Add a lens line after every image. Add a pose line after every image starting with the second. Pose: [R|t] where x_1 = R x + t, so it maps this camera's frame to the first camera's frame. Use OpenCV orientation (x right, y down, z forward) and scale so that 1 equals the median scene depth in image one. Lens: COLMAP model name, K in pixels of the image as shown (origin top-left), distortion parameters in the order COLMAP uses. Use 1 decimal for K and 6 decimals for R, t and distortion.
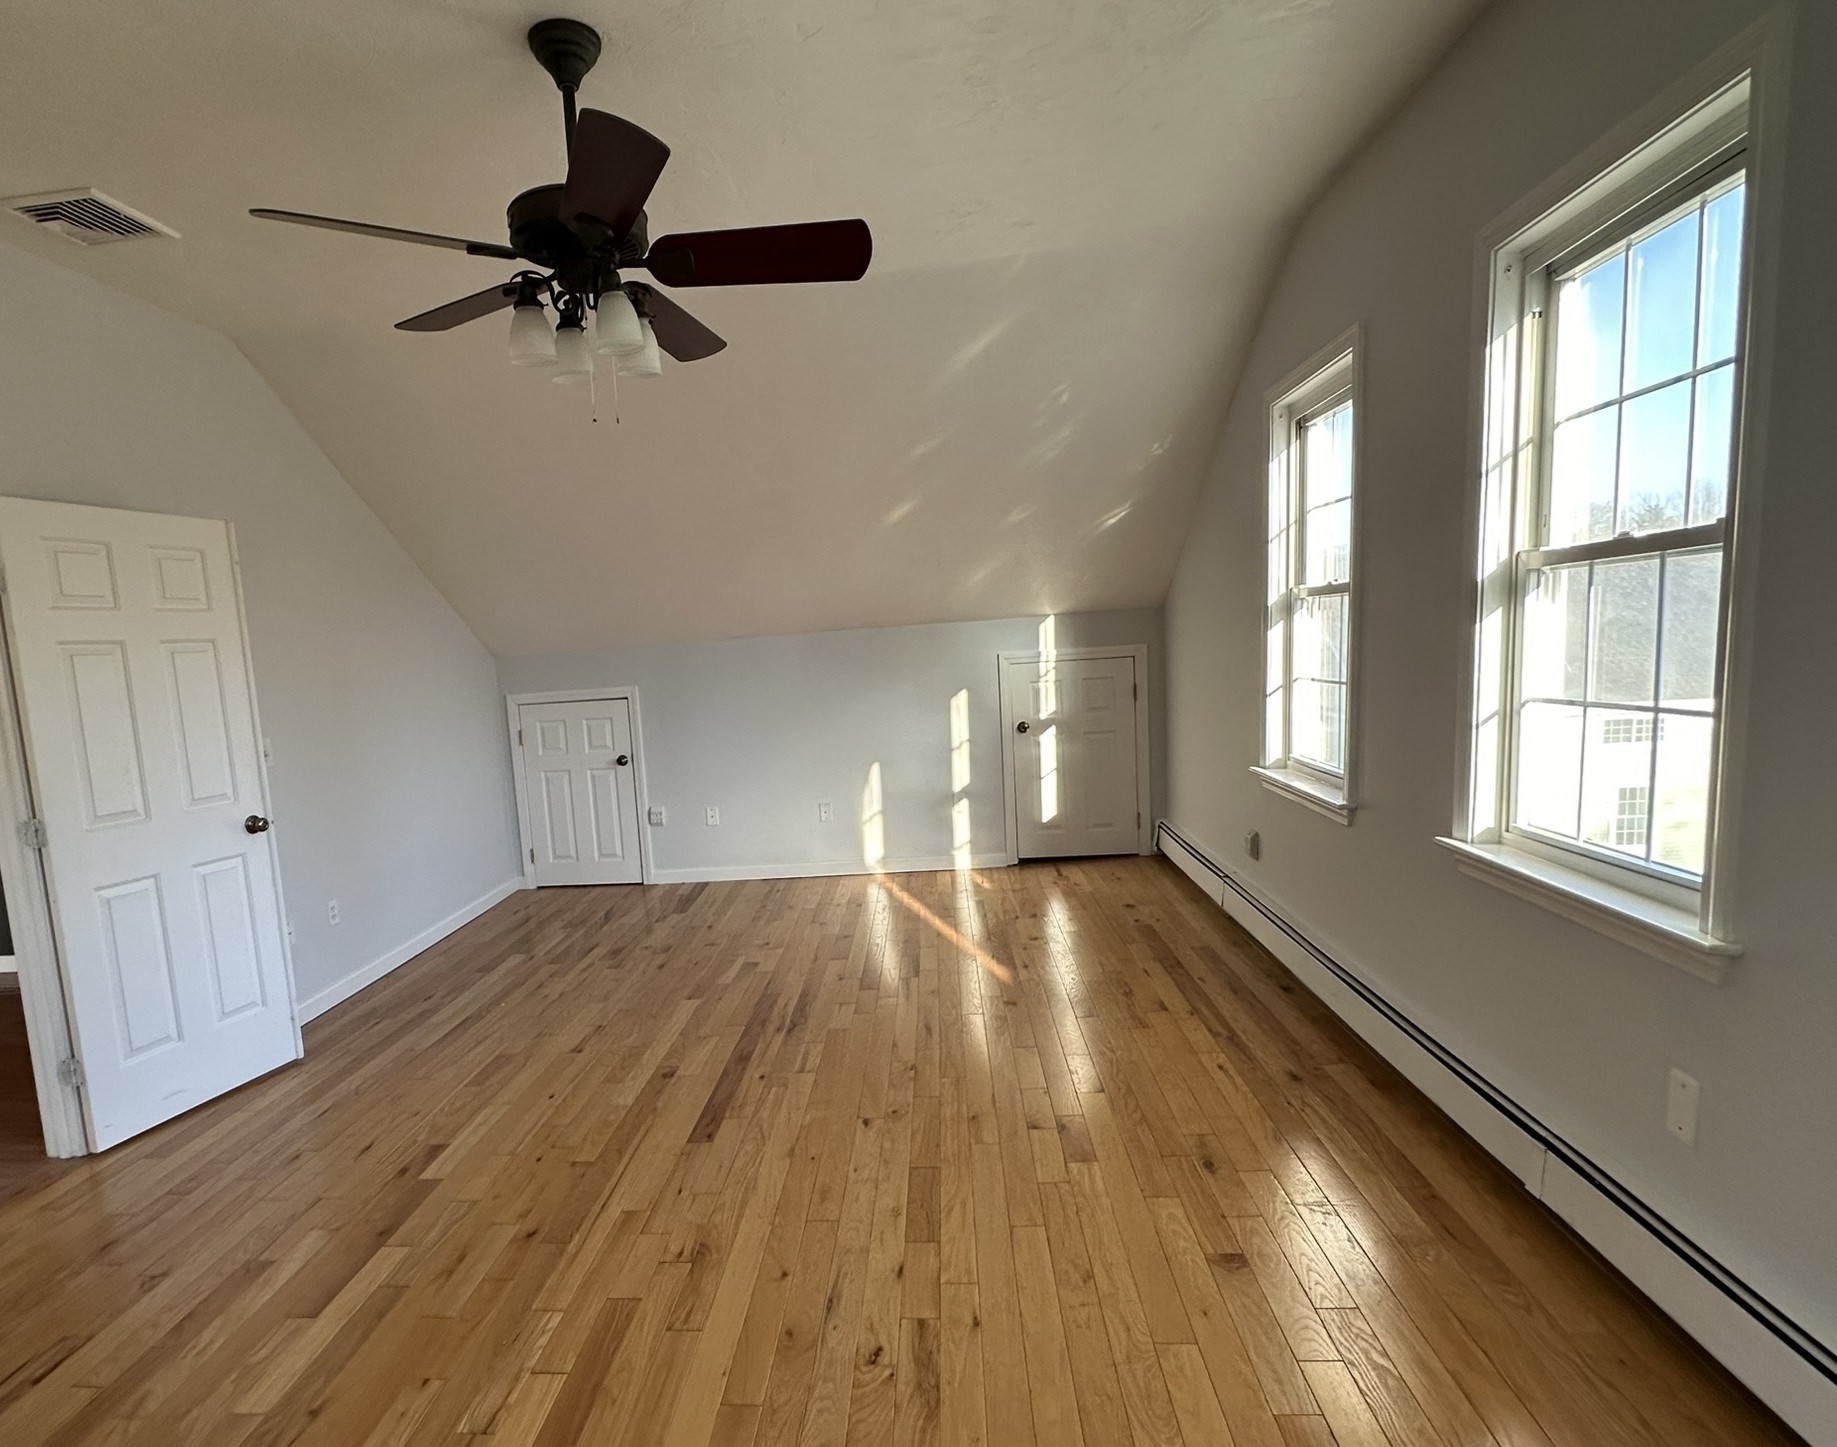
lens RADIAL K [[1039.2, 0, 918.5], [0, 1039.2, 723.5], [0, 0, 1]] dist [-0.000318, -0.091573]
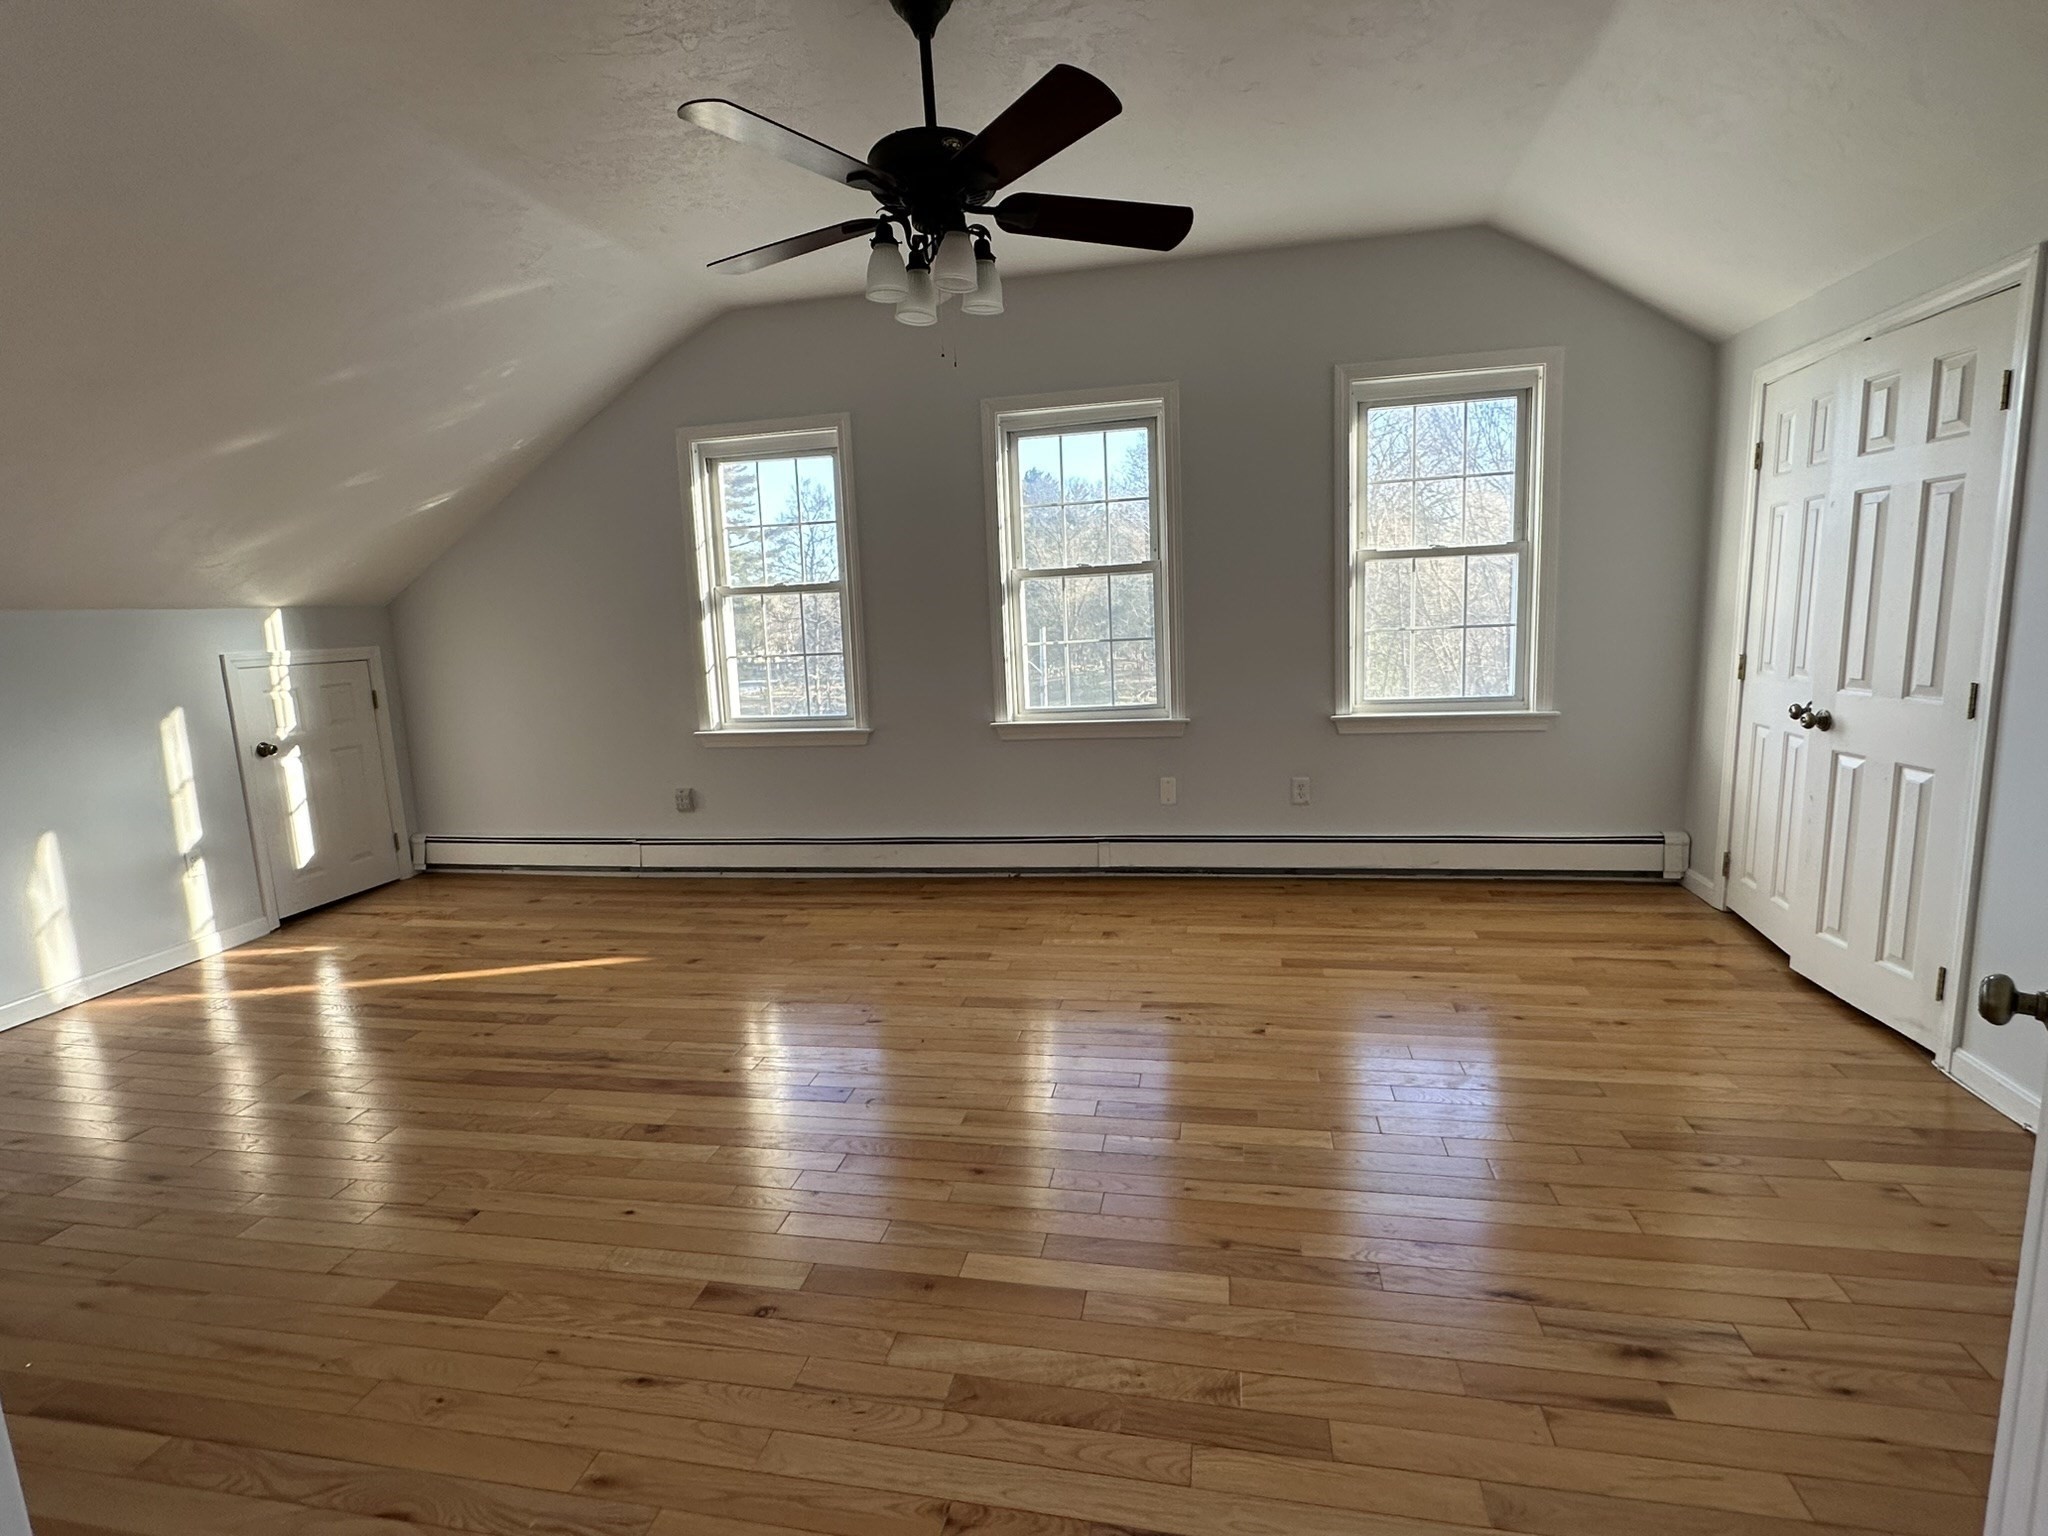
lens RADIAL K [[986.1, 0, 1024.0], [0, 986.1, 768.0], [0, 0, 1]] dist [-0.000343, 0.000345]
pose [[0.109887, -0.118167, 0.986895, -0.568077], [0.115378, 0.987712, 0.105418, 0.003532], [-0.987225, 0.102281, 0.122171, 0.348762]]
